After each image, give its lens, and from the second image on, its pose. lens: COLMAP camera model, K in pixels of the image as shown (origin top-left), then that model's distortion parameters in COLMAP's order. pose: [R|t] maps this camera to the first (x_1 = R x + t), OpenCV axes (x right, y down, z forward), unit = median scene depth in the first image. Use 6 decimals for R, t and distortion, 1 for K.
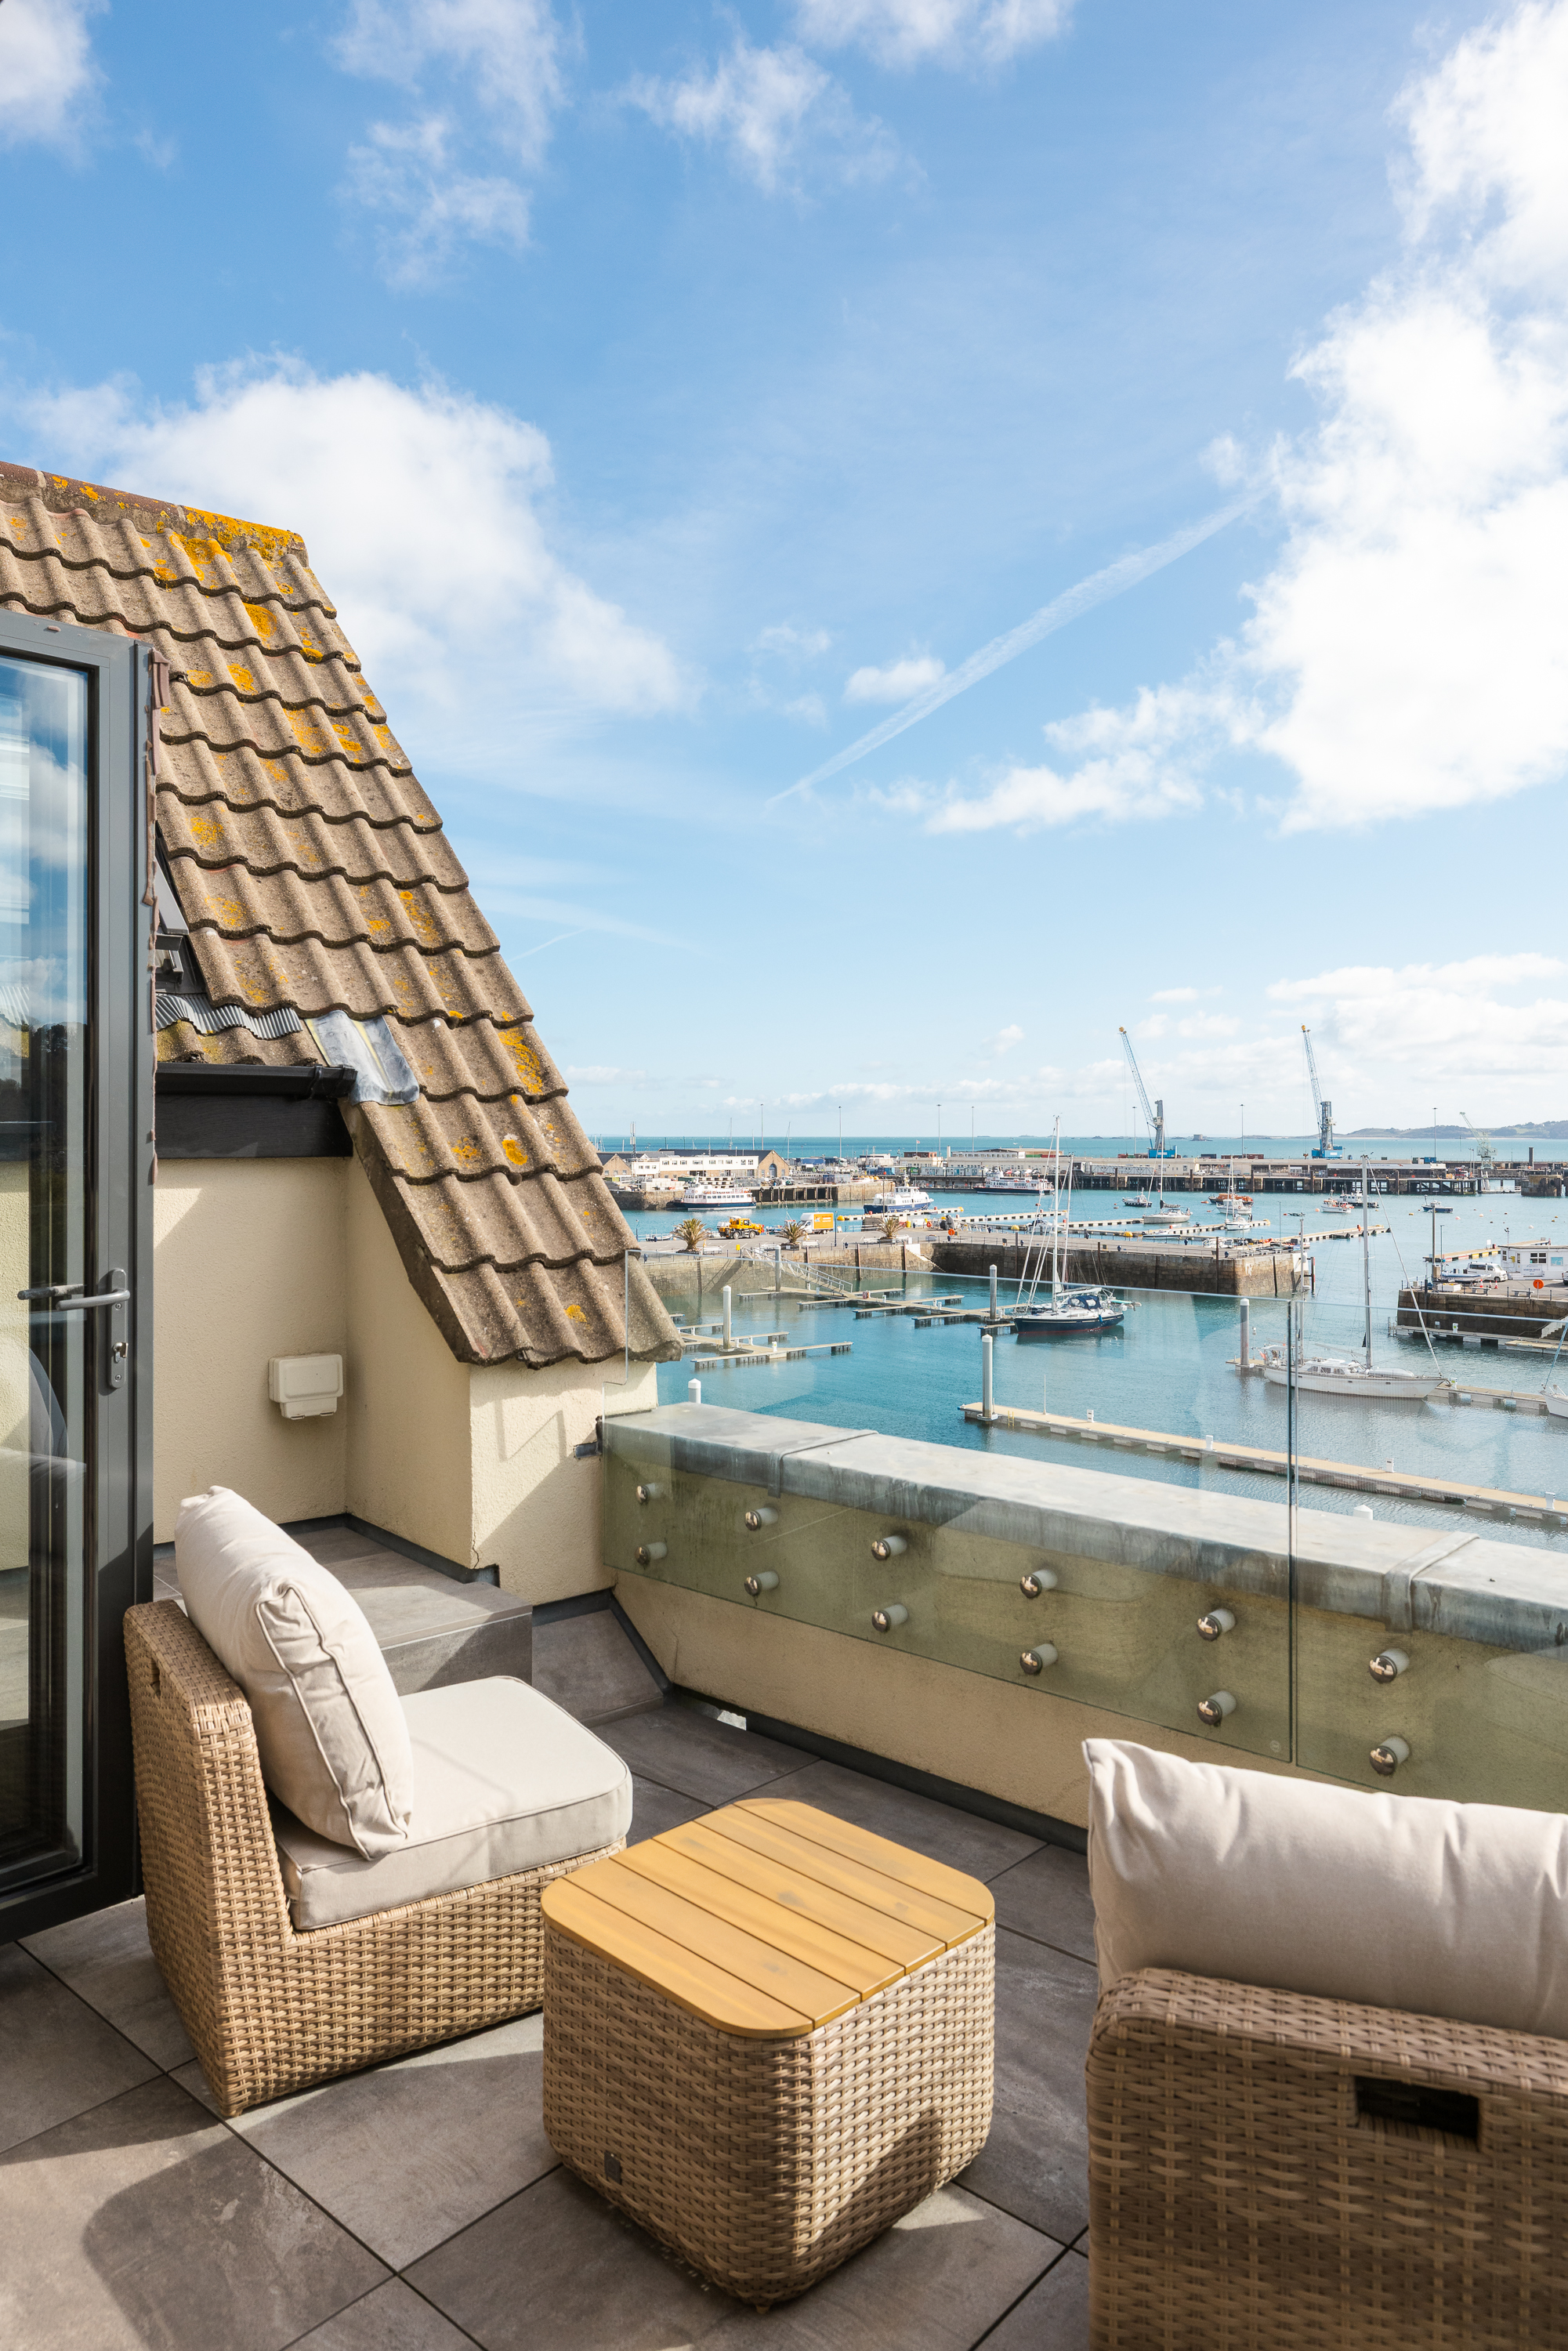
lens RADIAL K [[1505.8, 0, 753.1], [0, 1505.8, 1119.4], [0, 0, 1]] dist [-0.000135, 0.002261]
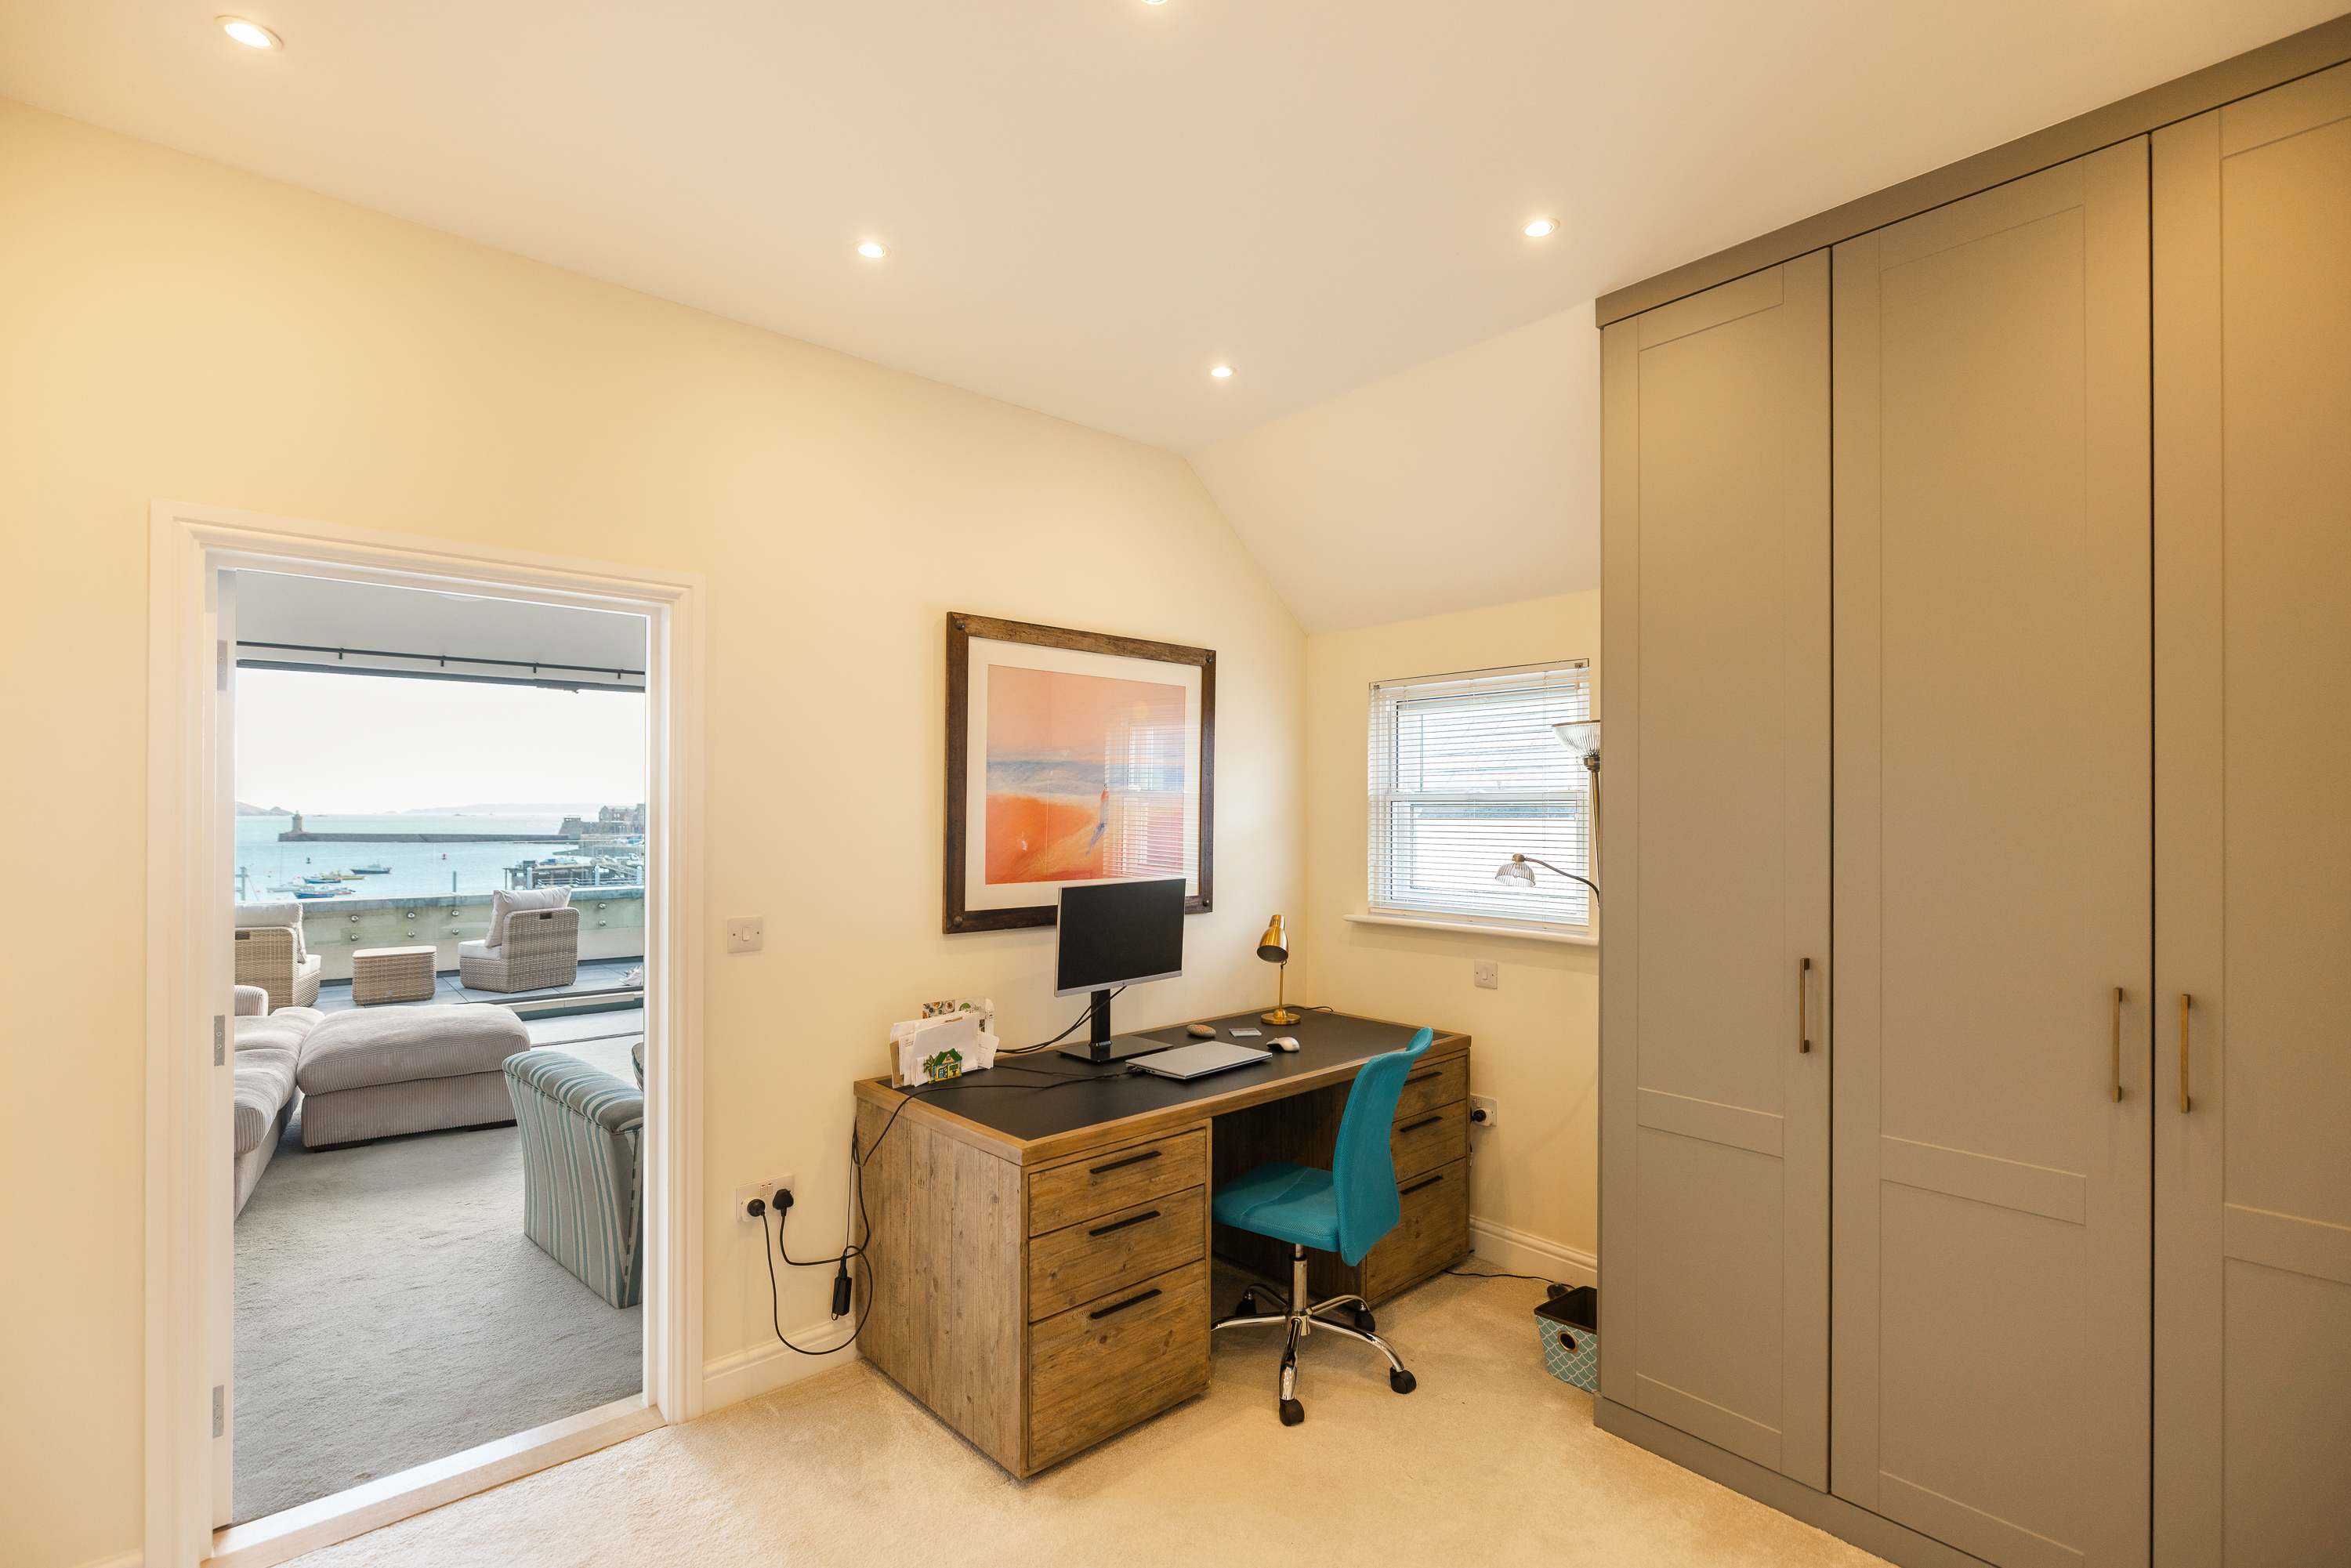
lens RADIAL K [[1149.9, 0, 1179.6], [0, 1149.9, 800.6], [0, 0, 1]] dist [0.016287, 0.000279]
pose [[0.156899, 0.006783, 0.987591, -3.043133], [-0.007335, 0.999957, -0.005703, -0.011859], [-0.987587, -0.006349, 0.156942, -2.007445]]
